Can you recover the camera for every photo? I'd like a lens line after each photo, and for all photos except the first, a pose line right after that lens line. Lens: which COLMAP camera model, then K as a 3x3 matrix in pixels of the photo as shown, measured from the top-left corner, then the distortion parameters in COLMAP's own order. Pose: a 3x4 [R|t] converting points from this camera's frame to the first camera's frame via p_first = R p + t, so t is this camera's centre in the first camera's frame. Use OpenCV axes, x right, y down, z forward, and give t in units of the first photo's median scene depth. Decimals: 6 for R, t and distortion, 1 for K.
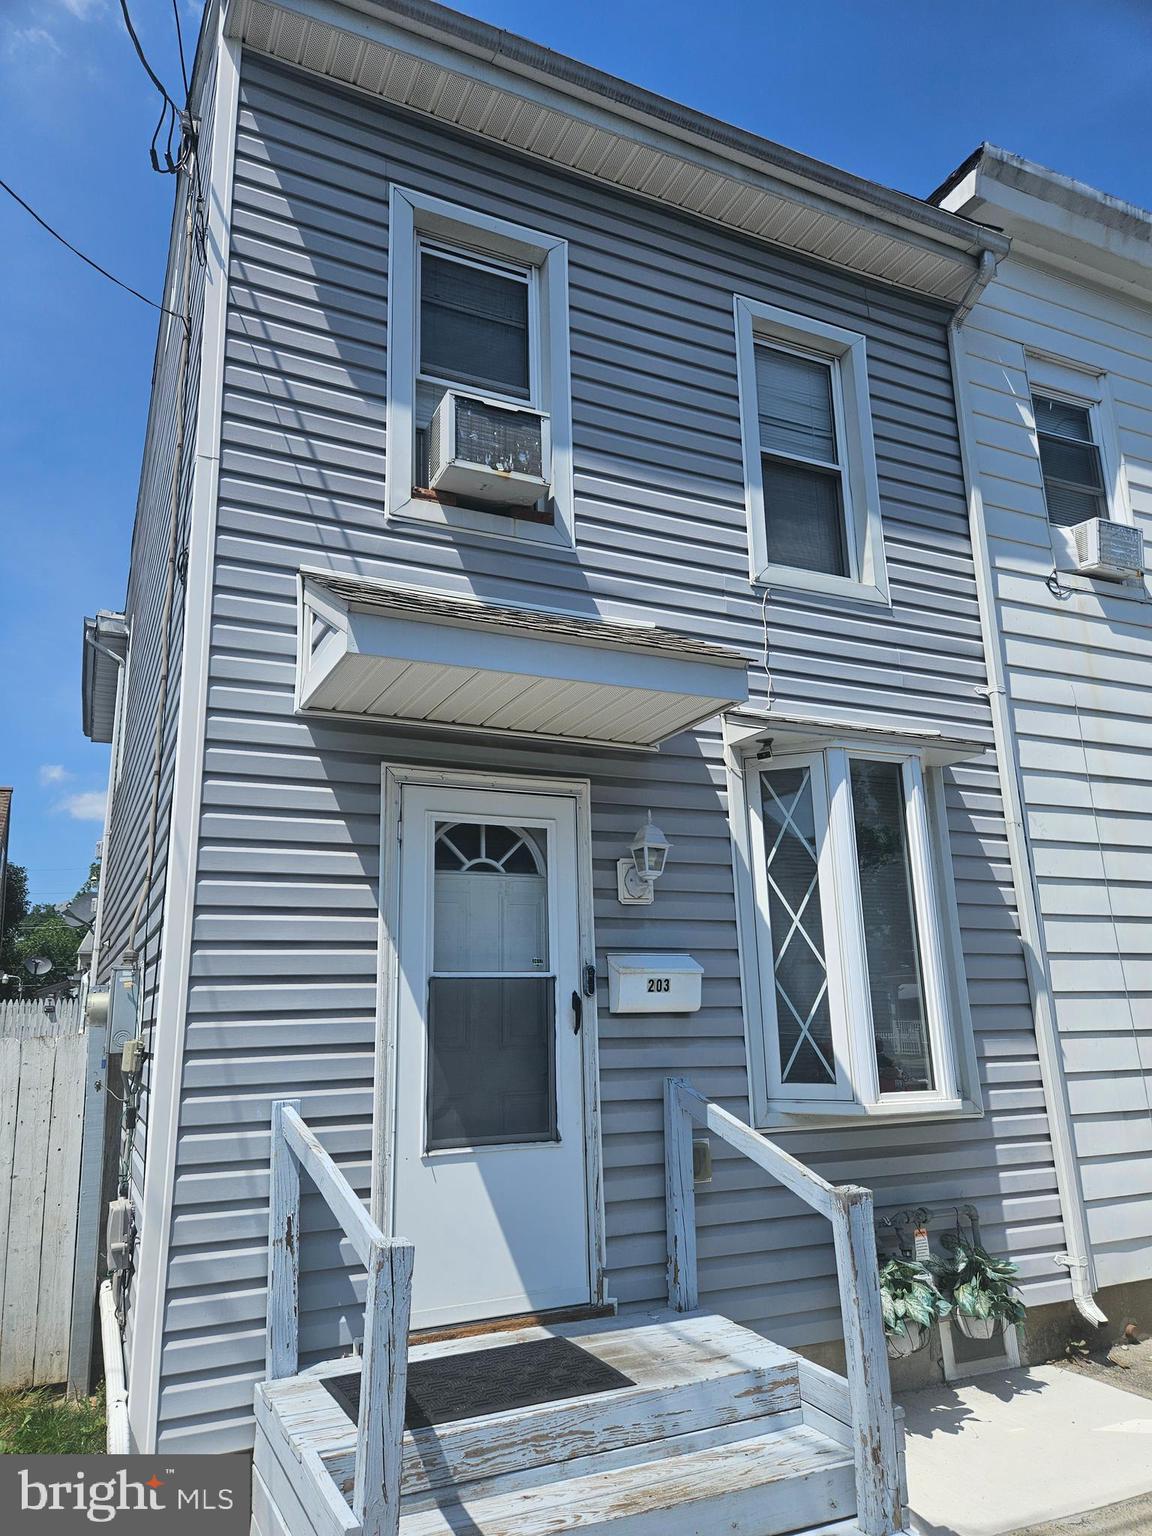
lens RADIAL K [[1031.3, 0, 576.0], [0, 1031.3, 768.0], [0, 0, 1]] dist [0.052150, -0.045746]
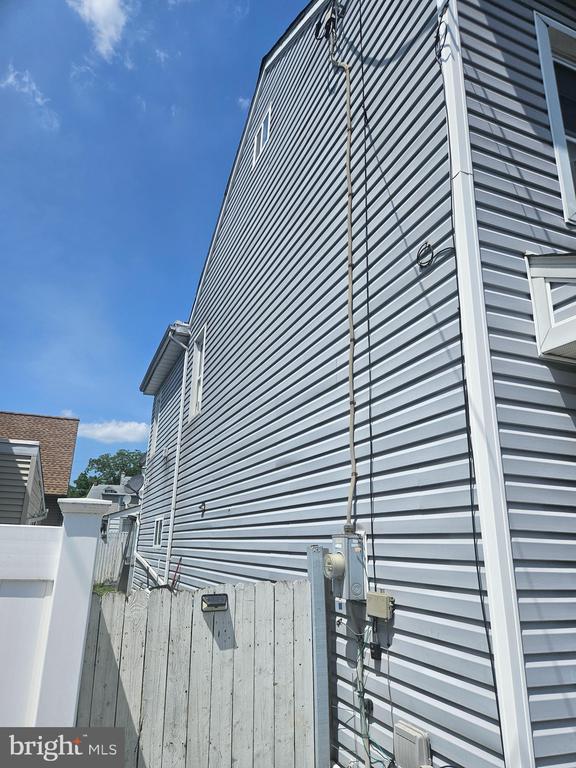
lens RADIAL K [[515.6, 0, 288.0], [0, 515.6, 384.0], [0, 0, 1]] dist [0.052150, -0.045746]
pose [[0.996827, 0.023870, -0.075931, -0.488812], [-0.028612, 0.997666, -0.061993, 0.030114], [0.074274, 0.063969, 0.995184, 0.280322]]
